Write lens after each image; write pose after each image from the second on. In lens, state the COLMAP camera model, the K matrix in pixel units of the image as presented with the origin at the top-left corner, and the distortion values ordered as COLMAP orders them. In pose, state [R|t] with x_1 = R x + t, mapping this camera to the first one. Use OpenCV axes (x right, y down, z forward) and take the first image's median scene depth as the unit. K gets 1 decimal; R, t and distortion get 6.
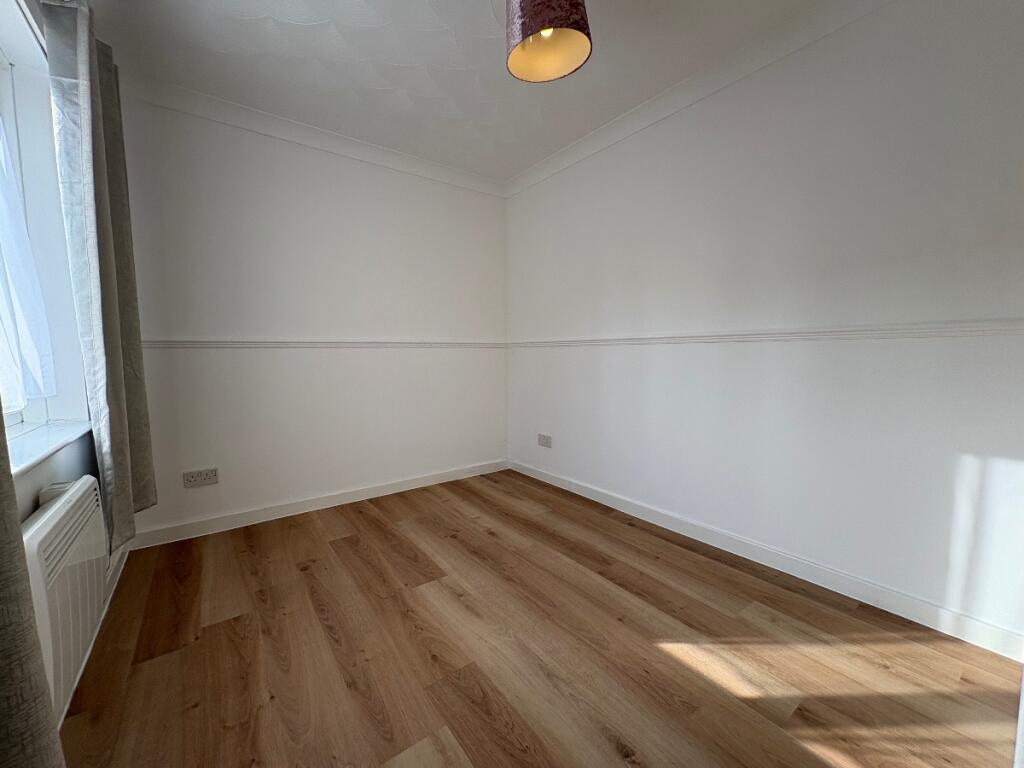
lens RADIAL K [[409.0, 0, 513.1], [0, 409.0, 379.5], [0, 0, 1]] dist [0.006437, 0.001171]
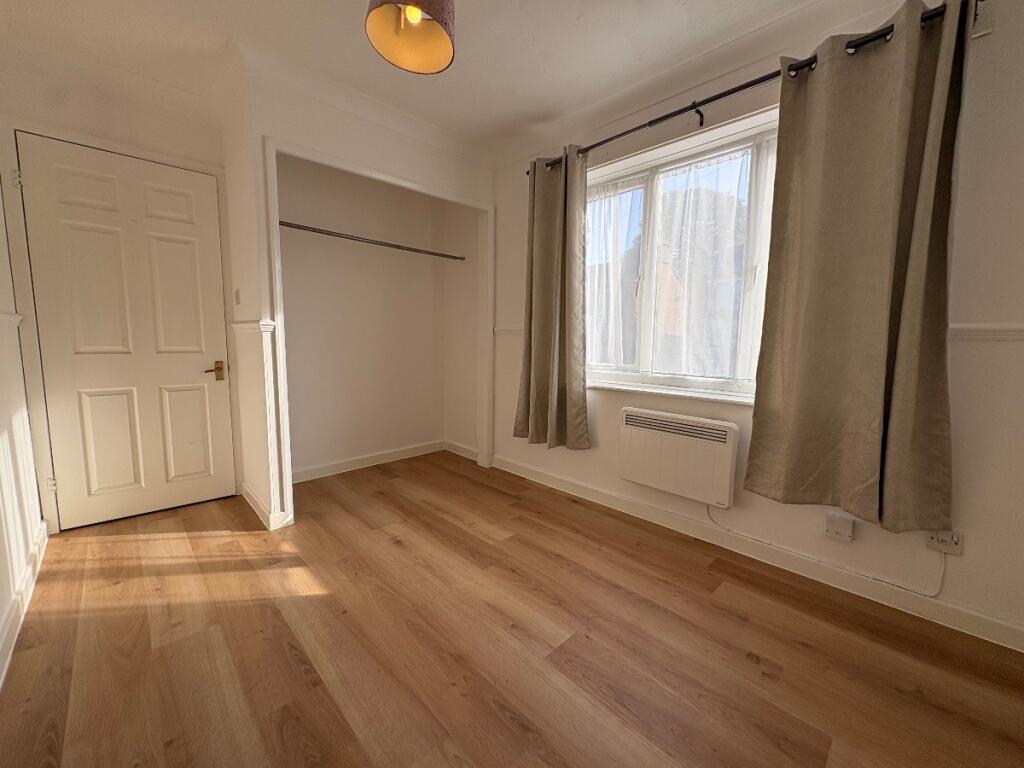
lens RADIAL K [[409.0, 0, 511.3], [0, 409.0, 385.2], [0, 0, 1]] dist [0.006437, 0.001171]
pose [[-0.992103, 0.012495, -0.124805, -0.023897], [-0.011366, 0.981976, 0.188666, -0.159557], [0.124912, 0.188594, -0.974079, 2.056389]]
